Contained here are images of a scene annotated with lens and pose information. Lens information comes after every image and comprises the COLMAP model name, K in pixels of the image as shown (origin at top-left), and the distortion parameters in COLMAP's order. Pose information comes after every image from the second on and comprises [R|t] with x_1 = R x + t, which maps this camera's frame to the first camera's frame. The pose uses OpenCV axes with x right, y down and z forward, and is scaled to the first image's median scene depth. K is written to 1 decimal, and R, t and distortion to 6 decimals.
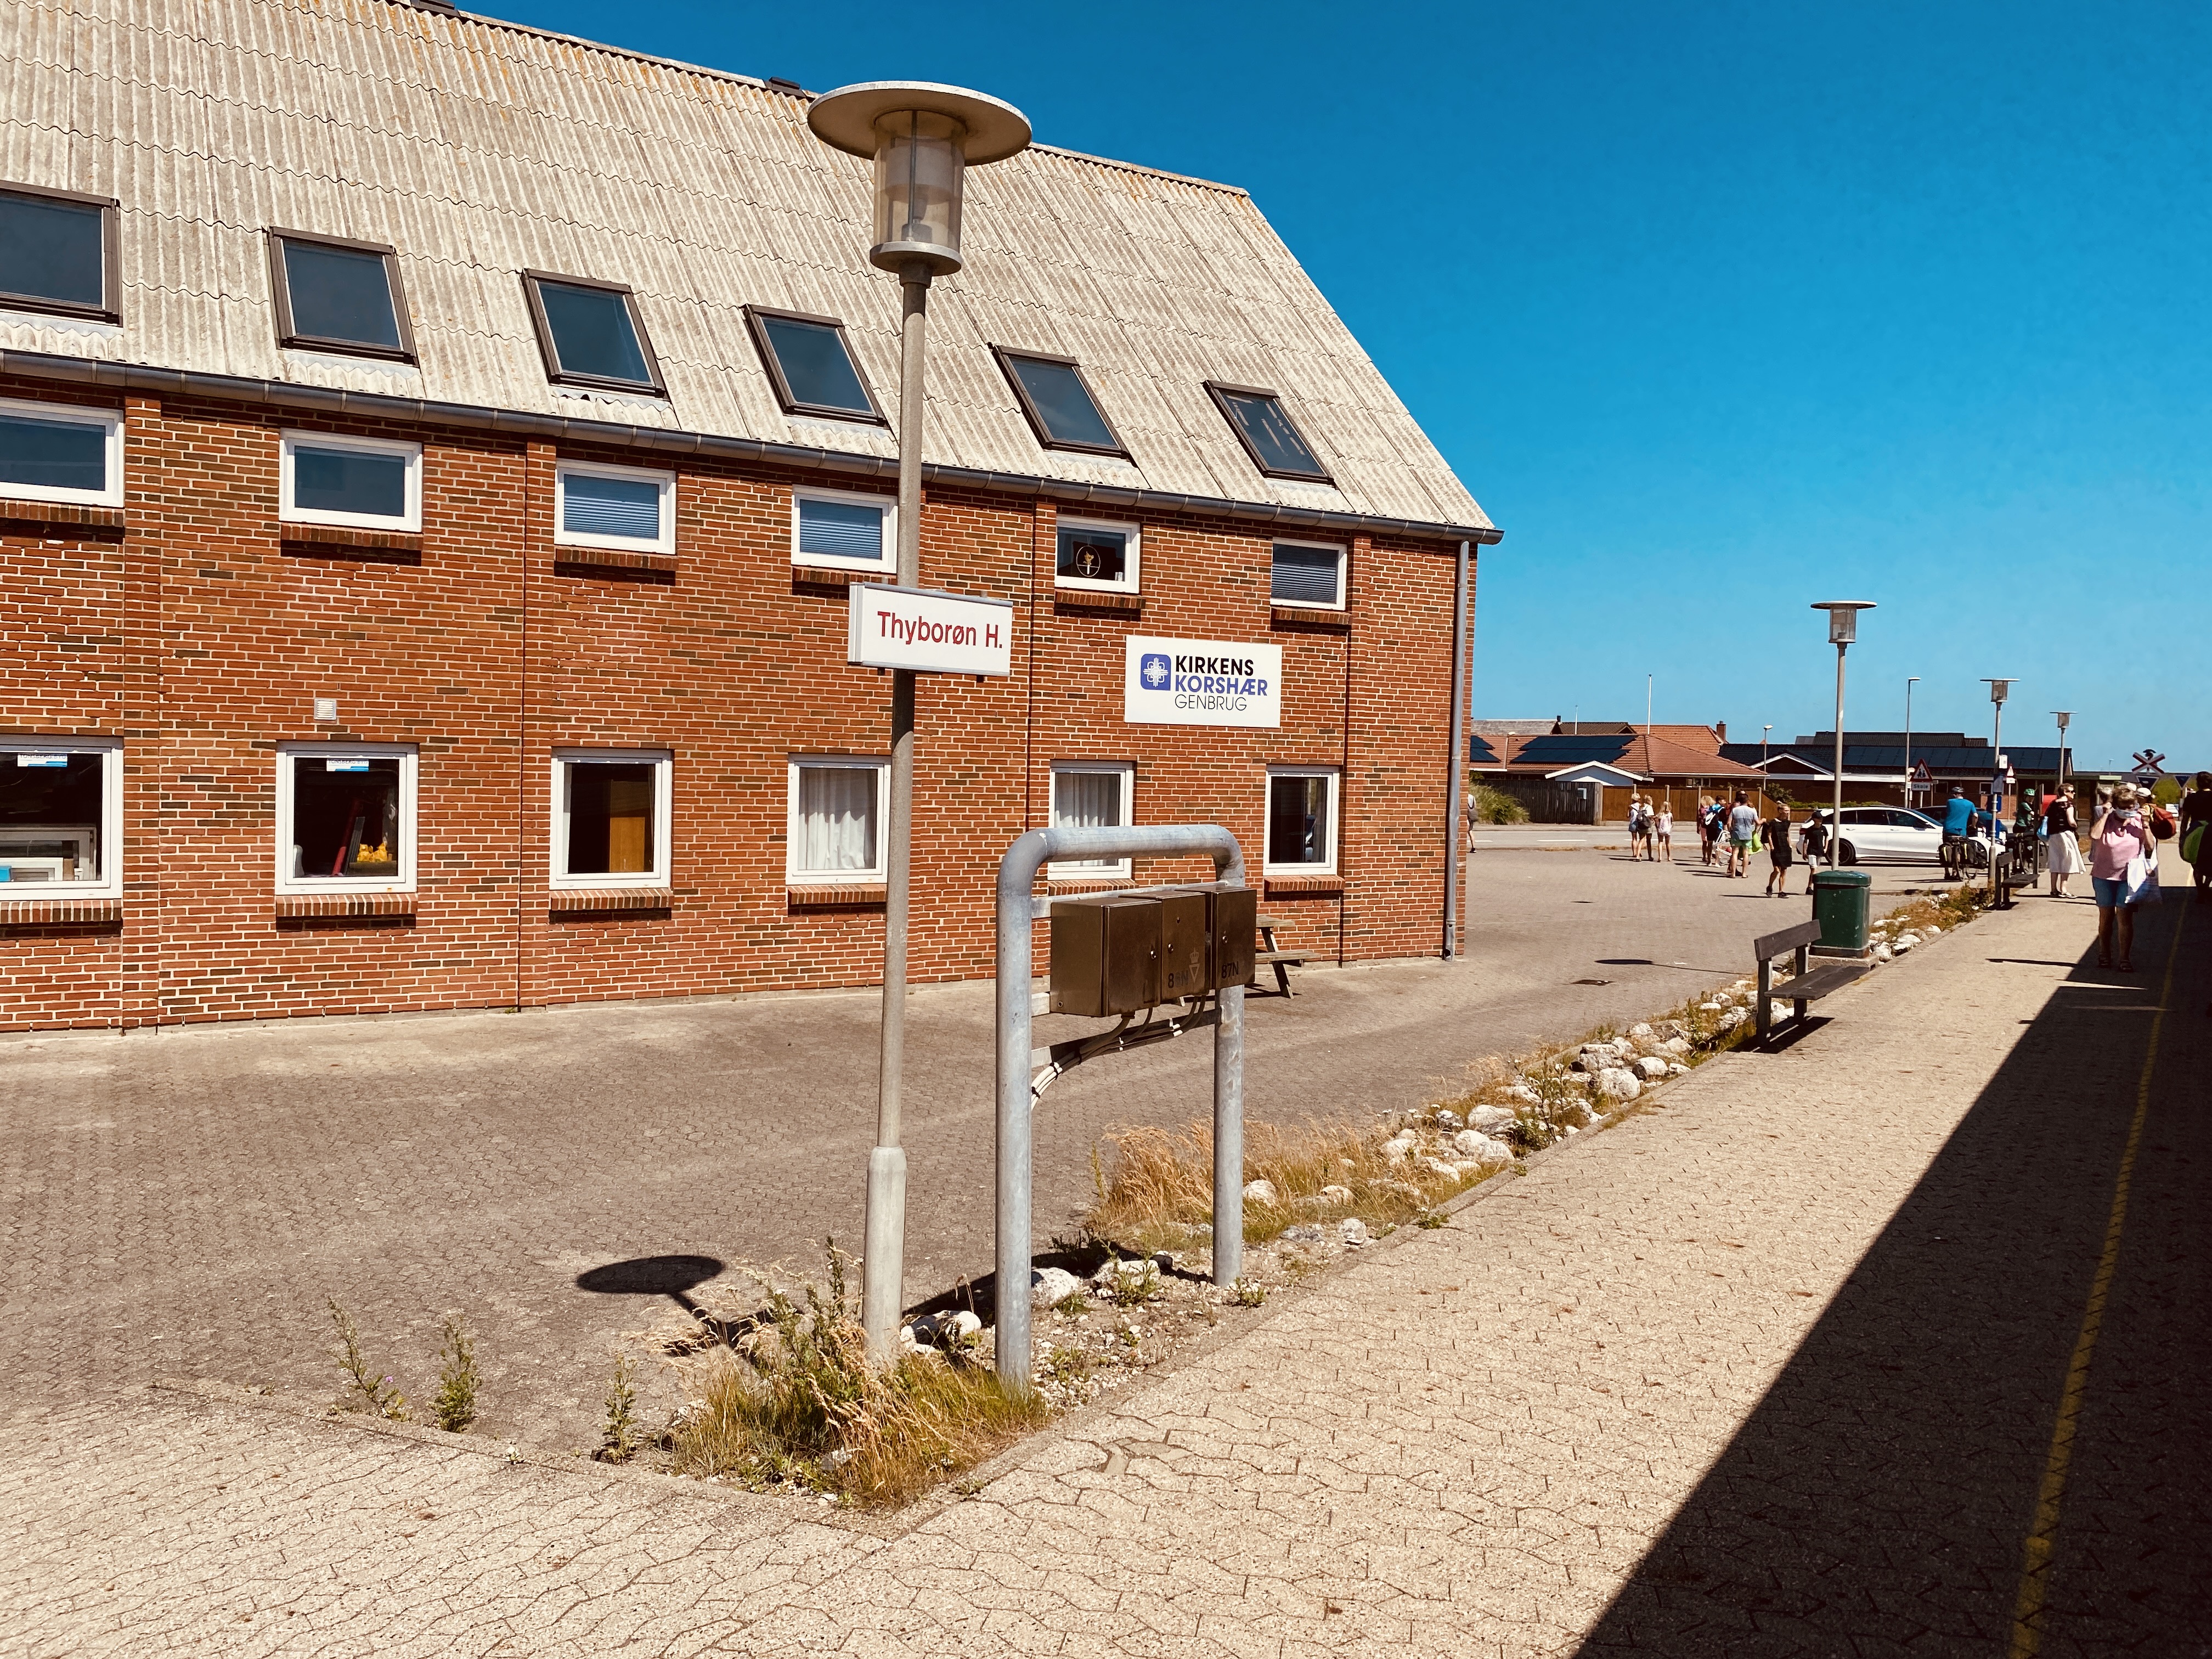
lens RADIAL K [[1659.4, 0, 1135.4], [0, 1659.4, 827.4], [0, 0, 1]] dist [0.087657, -0.184109]
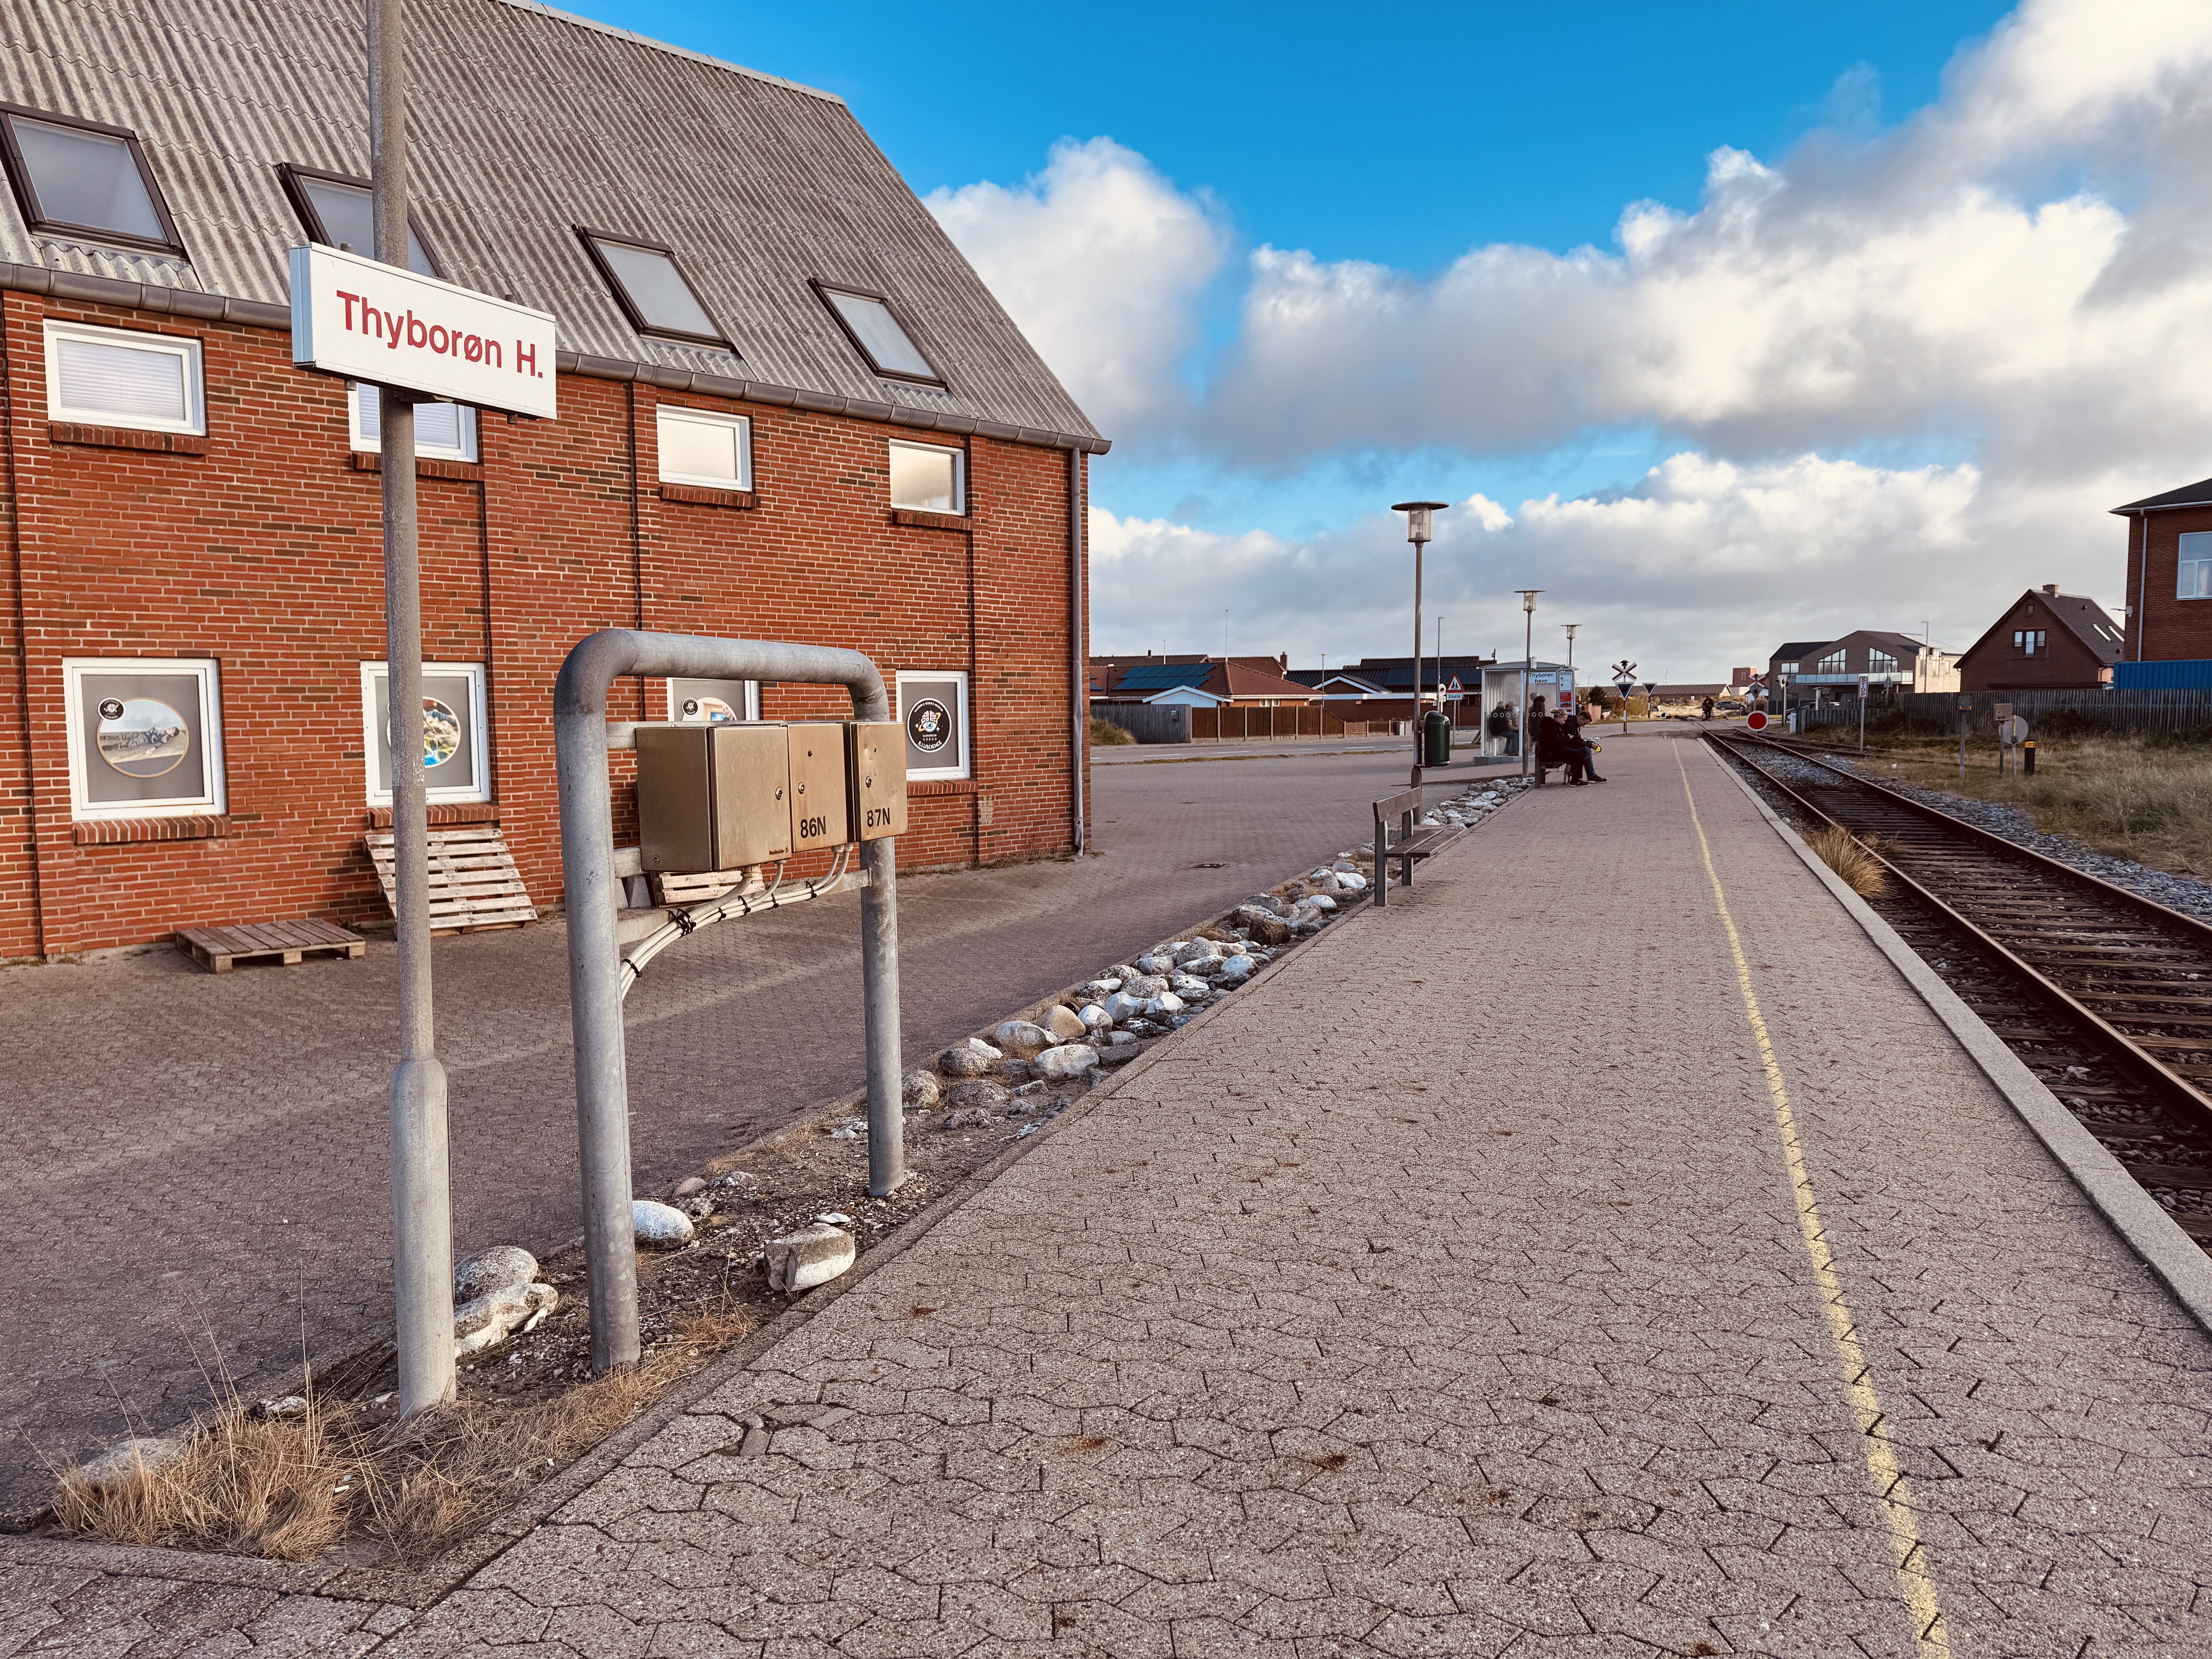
lens RADIAL K [[1501.2, 0, 1141.1], [0, 1501.2, 821.2], [0, 0, 1]] dist [0.094788, -0.113137]
pose [[0.969981, -0.047313, 0.238534, 0.002125], [0.037301, 0.998230, 0.046317, 0.022021], [-0.240304, -0.036029, 0.970029, 0.089220]]
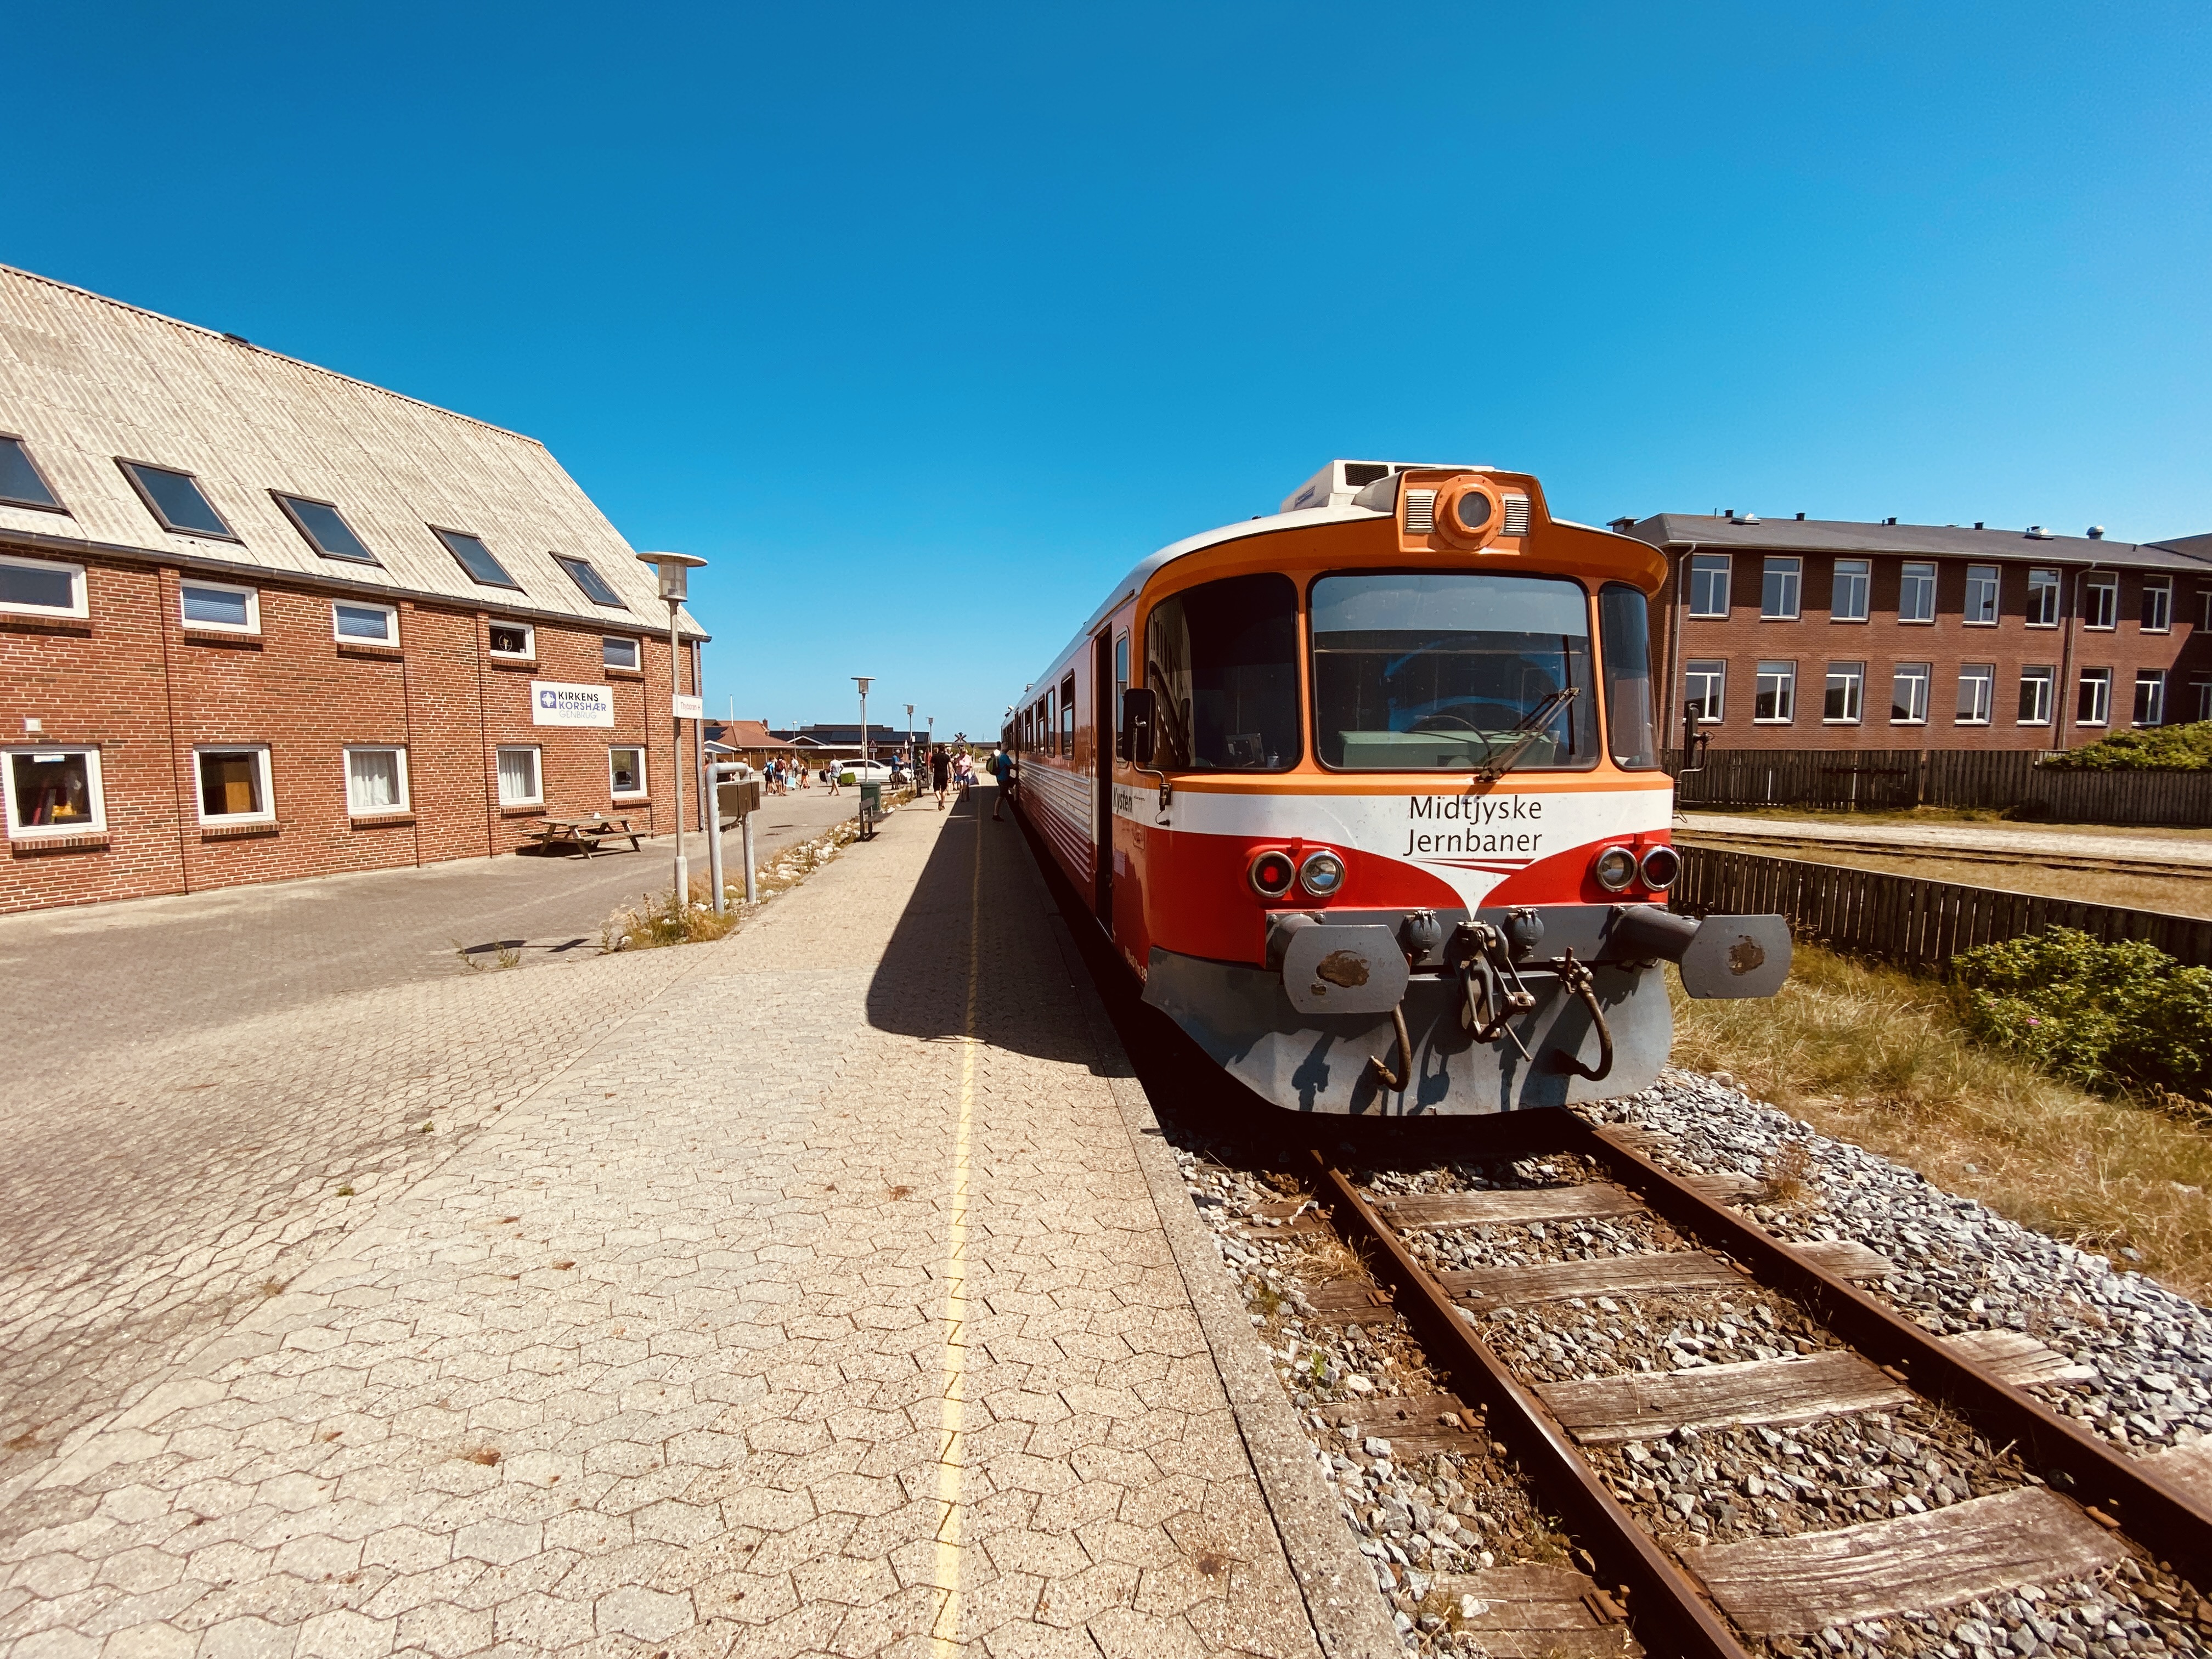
lens RADIAL K [[899.5, 0, 1114.6], [0, 899.5, 824.4], [0, 0, 1]] dist [0.012690, -0.020595]
pose [[0.754484, -0.077129, 0.651771, -0.231178], [0.041497, 0.996690, 0.069909, 0.011081], [-0.655006, -0.025699, 0.755187, -0.336546]]
